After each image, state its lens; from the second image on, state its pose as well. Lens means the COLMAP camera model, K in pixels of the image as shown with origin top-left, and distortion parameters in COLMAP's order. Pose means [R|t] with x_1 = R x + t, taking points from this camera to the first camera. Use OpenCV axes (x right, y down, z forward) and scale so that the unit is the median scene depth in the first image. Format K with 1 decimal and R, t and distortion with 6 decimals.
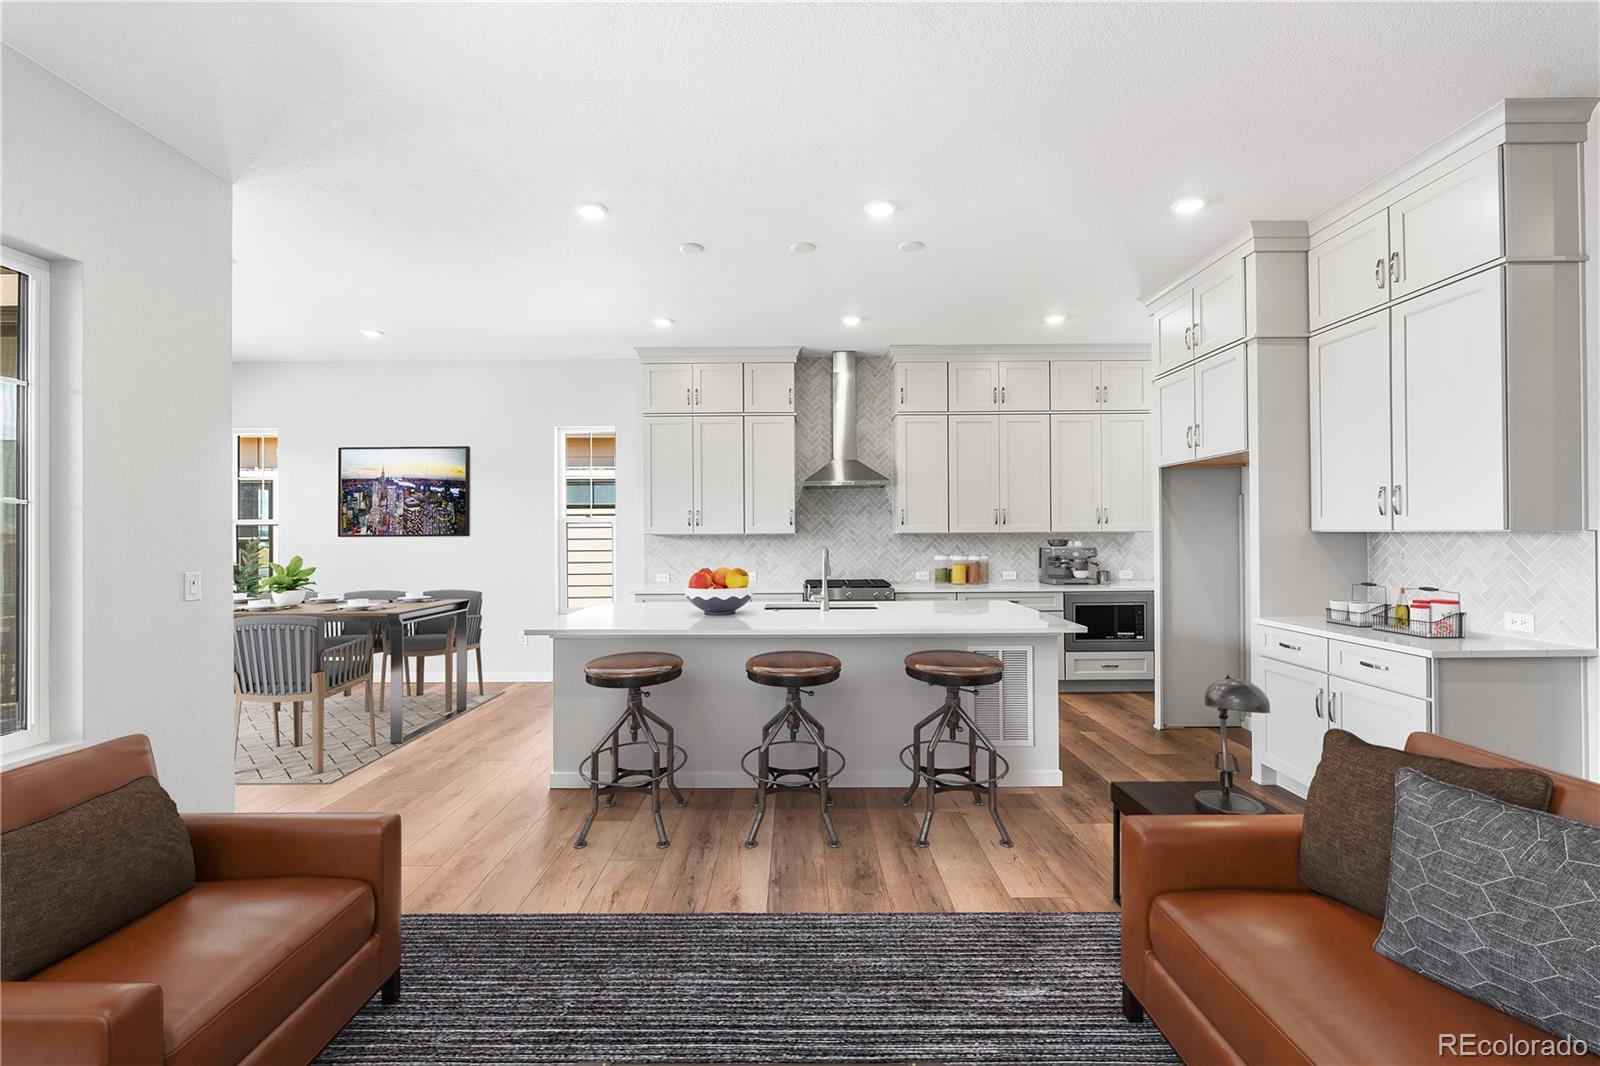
lens RADIAL K [[709.5, 0, 800.8], [0, 709.5, 531.1], [0, 0, 1]] dist [-0.000878, -0.001990]
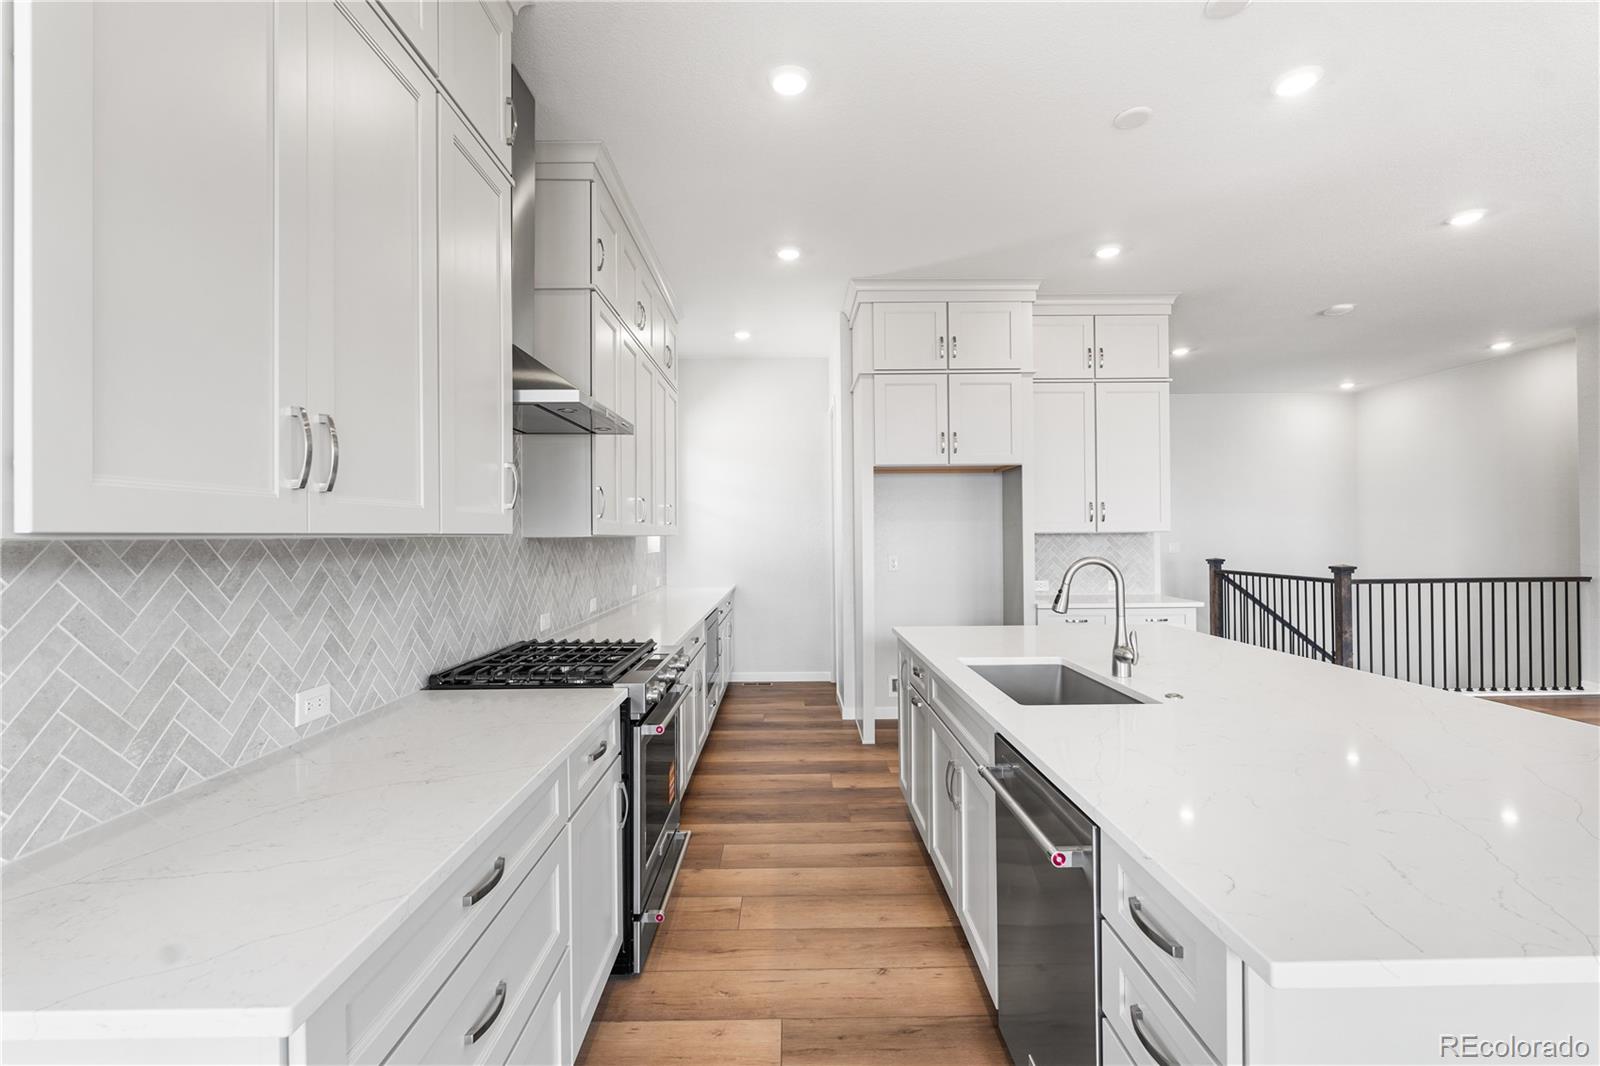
lens RADIAL K [[709.5, 0, 791.1], [0, 709.5, 532.0], [0, 0, 1]] dist [-0.000878, -0.001990]
pose [[-0.012218, 0.012173, 0.999851, -0.614774], [0.006133, 0.999908, -0.012098, 0.012555], [-0.999907, 0.005984, -0.012292, 1.563952]]
